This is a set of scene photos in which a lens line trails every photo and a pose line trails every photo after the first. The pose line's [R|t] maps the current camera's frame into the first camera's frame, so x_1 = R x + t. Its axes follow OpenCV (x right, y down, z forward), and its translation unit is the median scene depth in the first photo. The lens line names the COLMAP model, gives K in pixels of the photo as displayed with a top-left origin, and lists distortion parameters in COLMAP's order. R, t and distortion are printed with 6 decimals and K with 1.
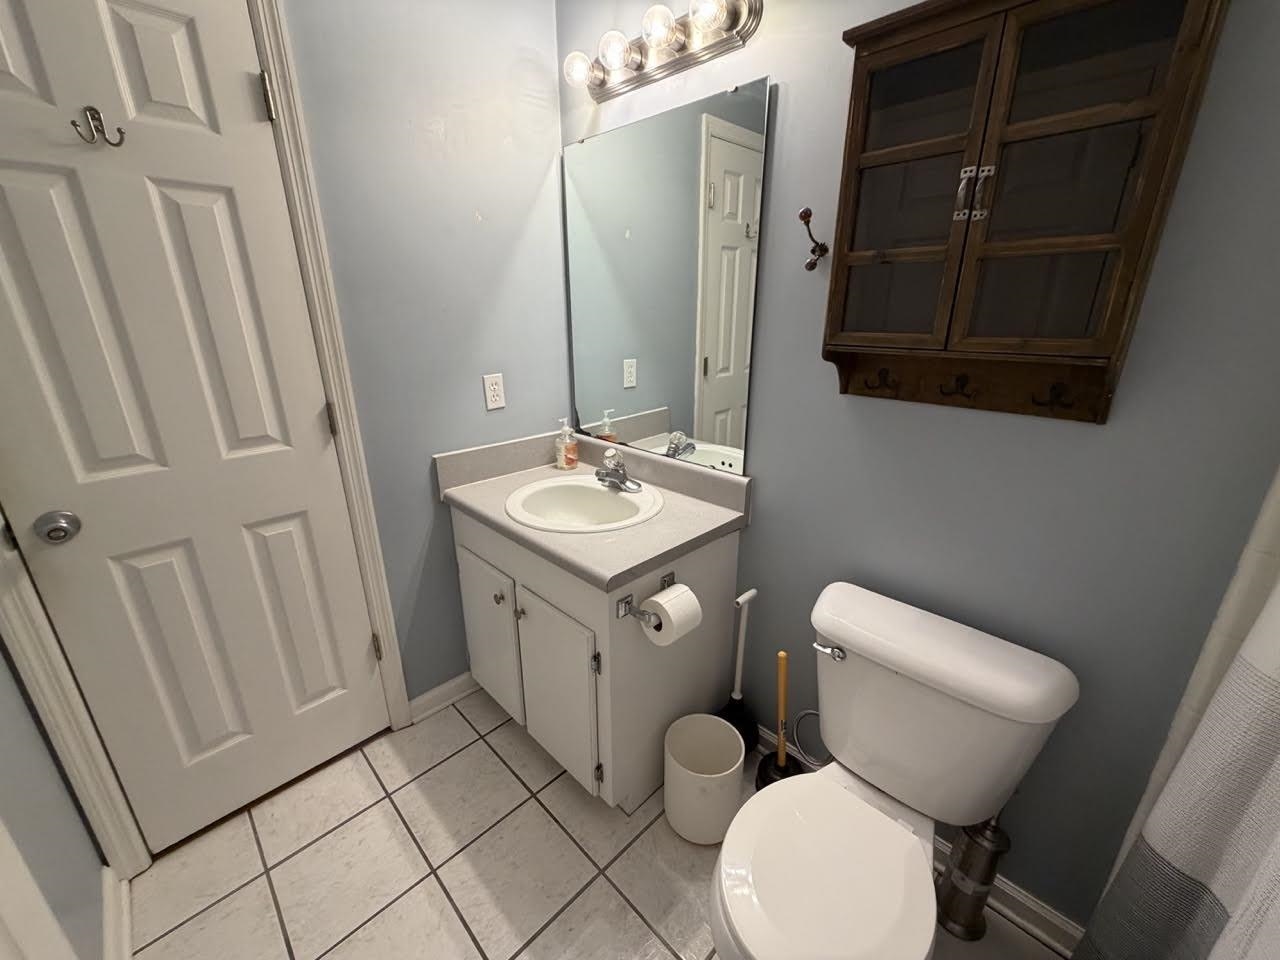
lens RADIAL K [[511.9, 0, 635.5], [0, 511.9, 479.6], [0, 0, 1]] dist [0.001313, -0.000037]
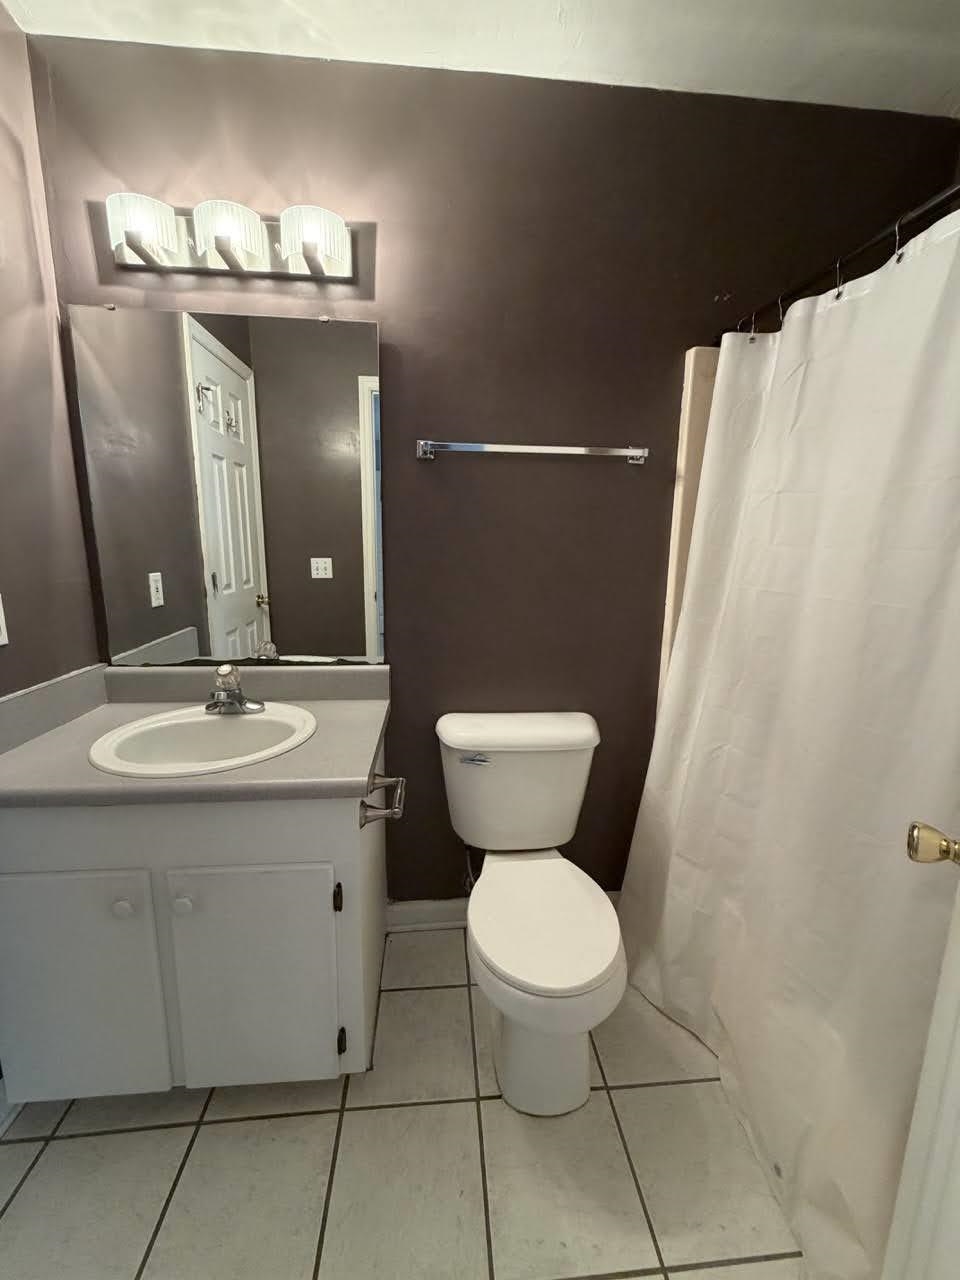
lens RADIAL K [[511.9, 0, 480.5], [0, 511.9, 634.9], [0, 0, 1]] dist [0.001313, -0.000037]
pose [[0.636086, -0.126720, 0.761142, -0.495143], [0.233864, 0.971686, -0.033667, 0.016543], [-0.735325, 0.199418, 0.647711, 0.164166]]
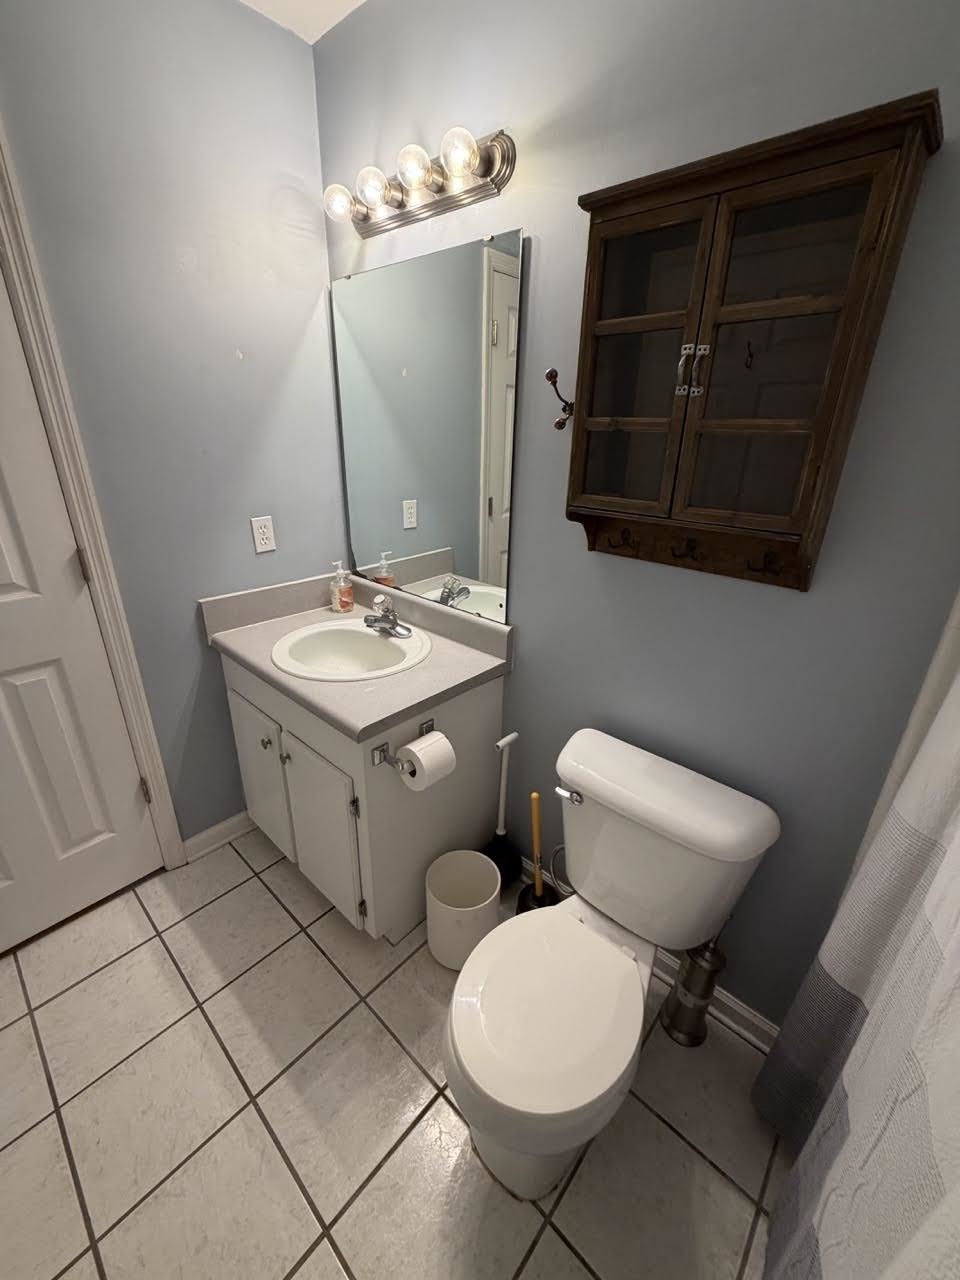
lens RADIAL K [[511.9, 0, 480.5], [0, 511.9, 634.9], [0, 0, 1]] dist [0.001313, -0.000037]
pose [[0.998115, 0.003844, 0.061248, 0.105053], [-0.007369, 0.998322, 0.057437, -0.048446], [-0.060925, -0.057780, 0.996469, -0.026889]]
